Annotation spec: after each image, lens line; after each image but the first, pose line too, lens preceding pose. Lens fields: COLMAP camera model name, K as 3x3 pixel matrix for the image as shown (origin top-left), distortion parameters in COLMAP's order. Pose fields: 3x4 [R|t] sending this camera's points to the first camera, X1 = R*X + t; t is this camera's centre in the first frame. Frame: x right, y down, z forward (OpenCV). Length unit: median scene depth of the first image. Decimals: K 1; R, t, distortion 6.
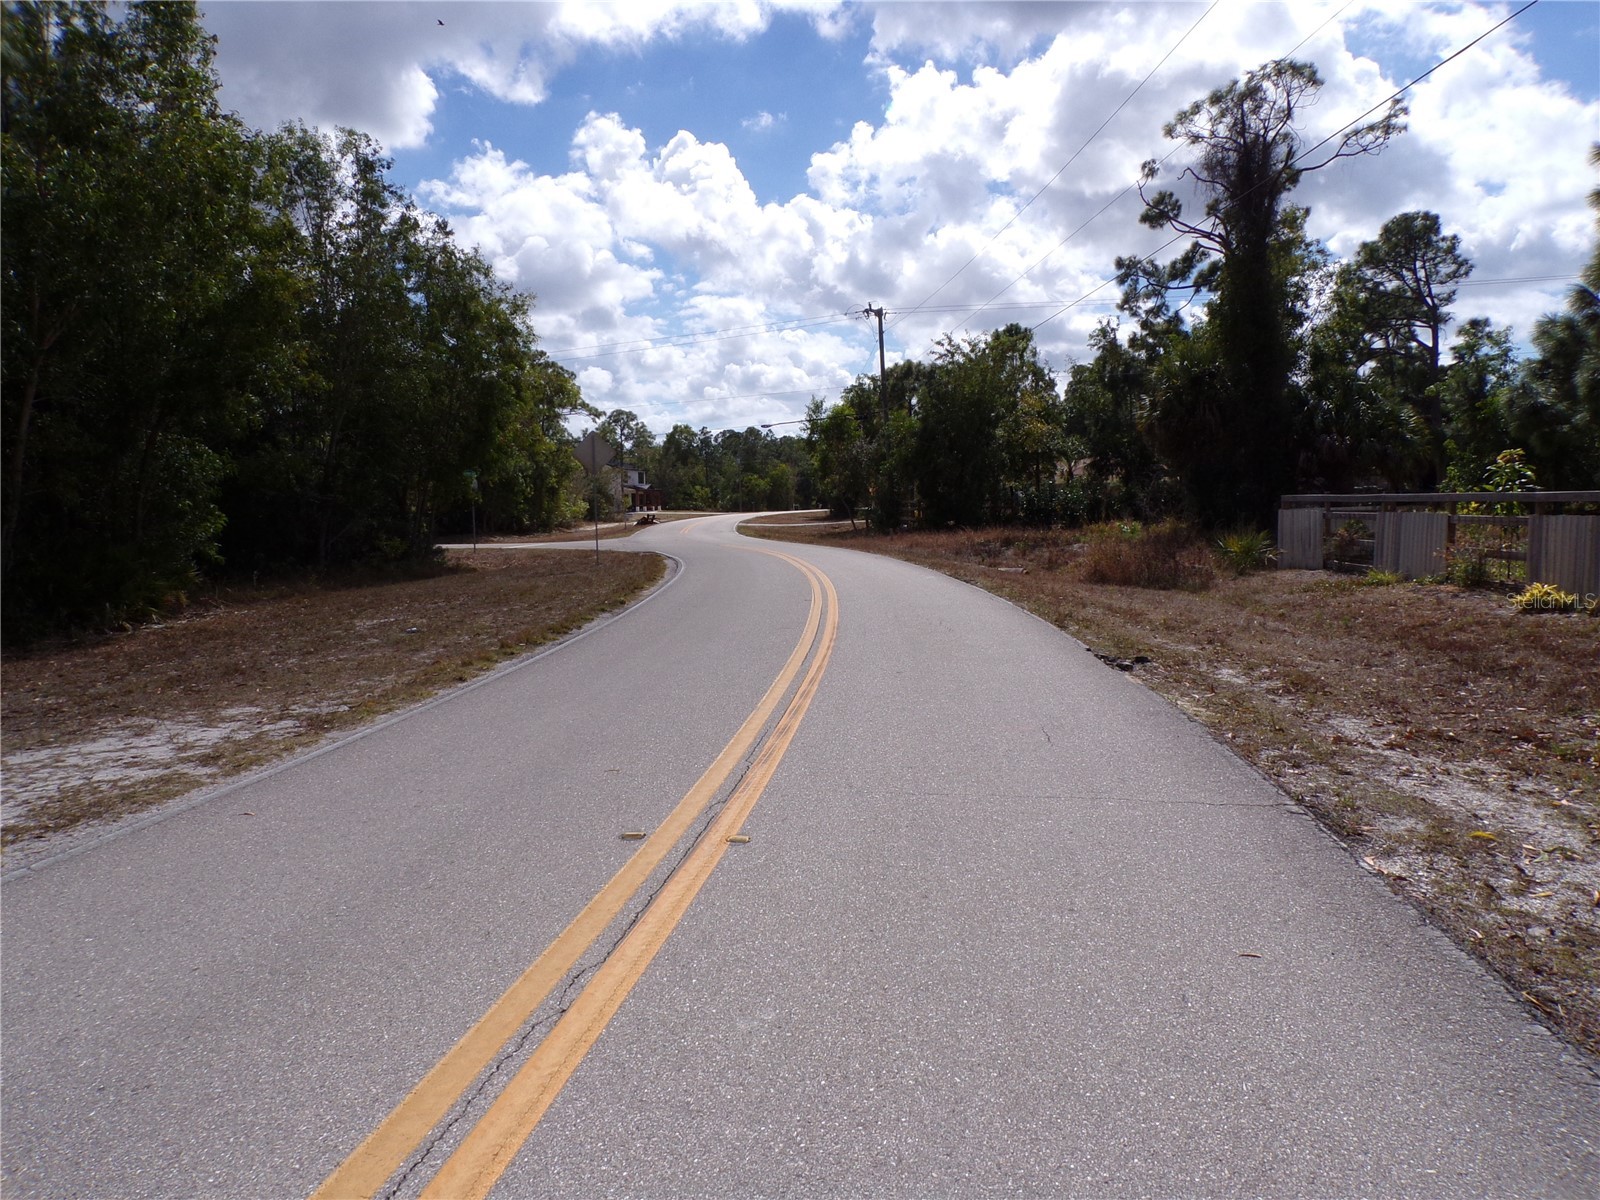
lens RADIAL K [[1117.8, 0, 776.7], [0, 1117.8, 615.7], [0, 0, 1]] dist [0.000223, 0.005943]
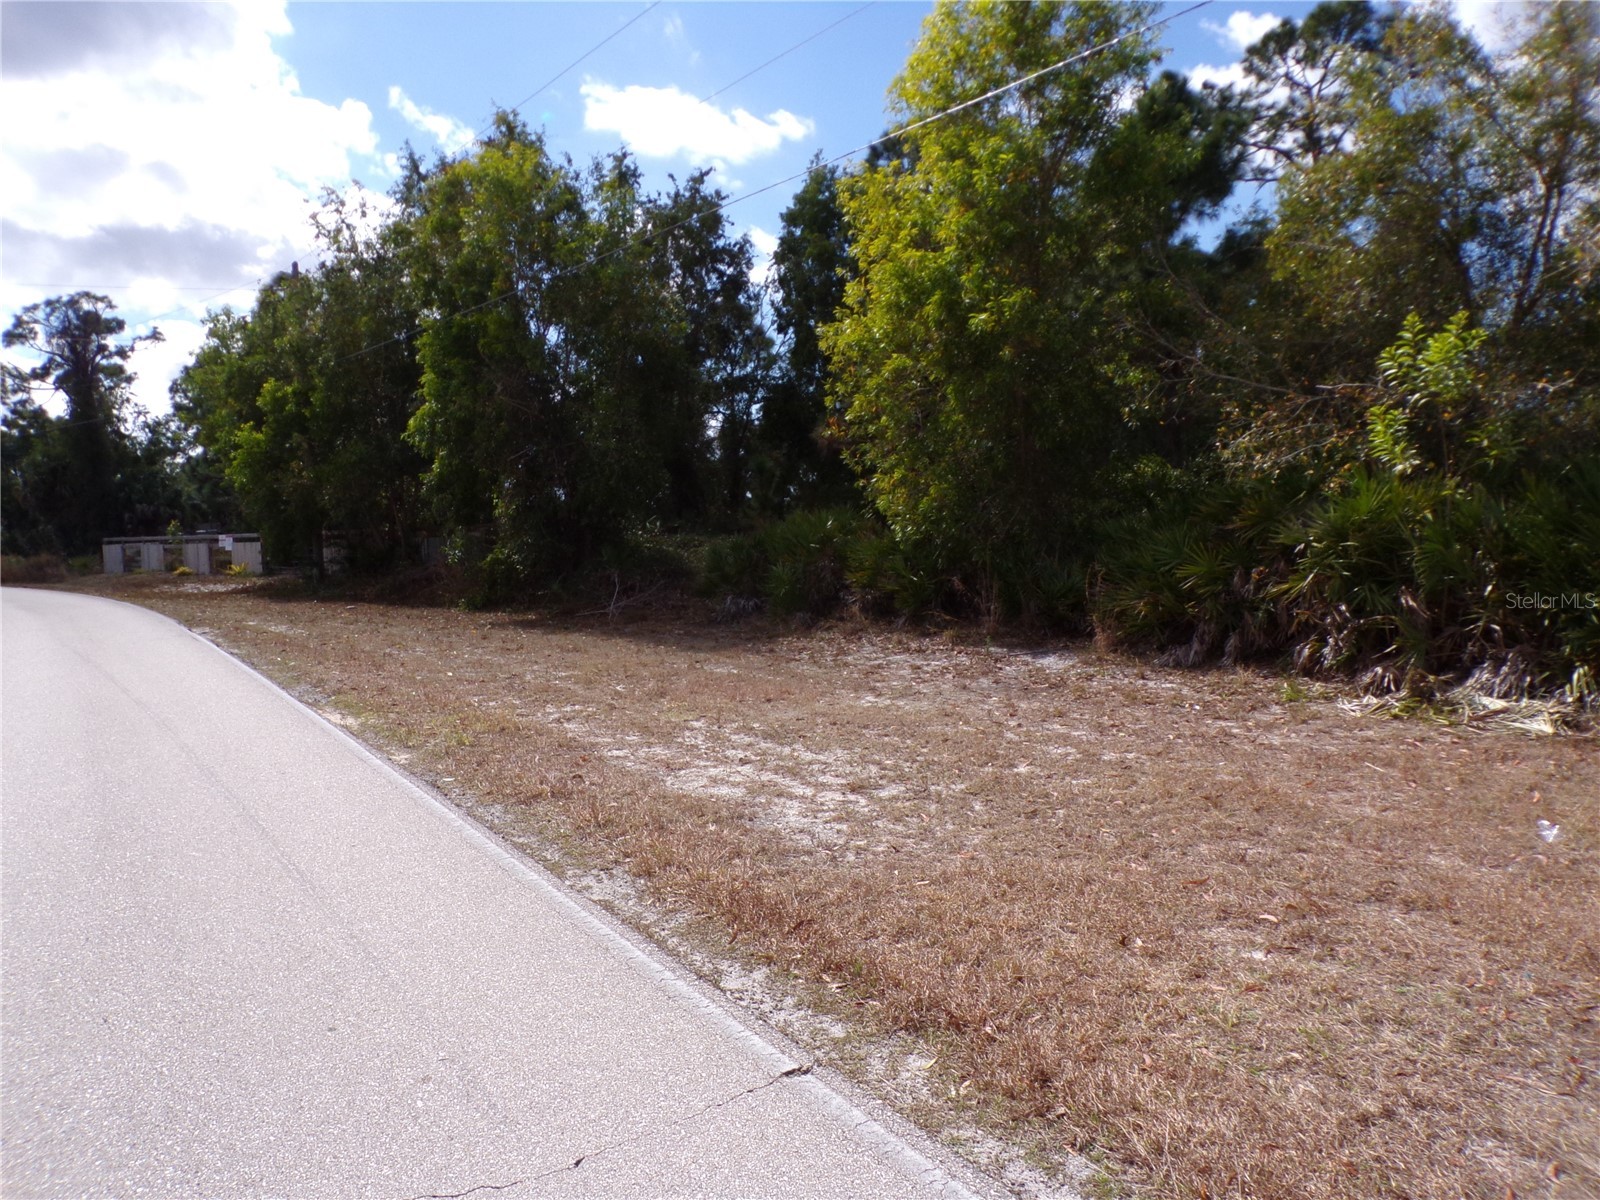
lens RADIAL K [[1117.8, 0, 776.7], [0, 1117.8, 615.7], [0, 0, 1]] dist [0.000223, 0.005943]
pose [[0.620498, -0.062070, 0.781748, -0.271606], [0.096811, 0.995300, 0.002184, 0.104772], [-0.778210, 0.074326, 0.623591, -0.861138]]
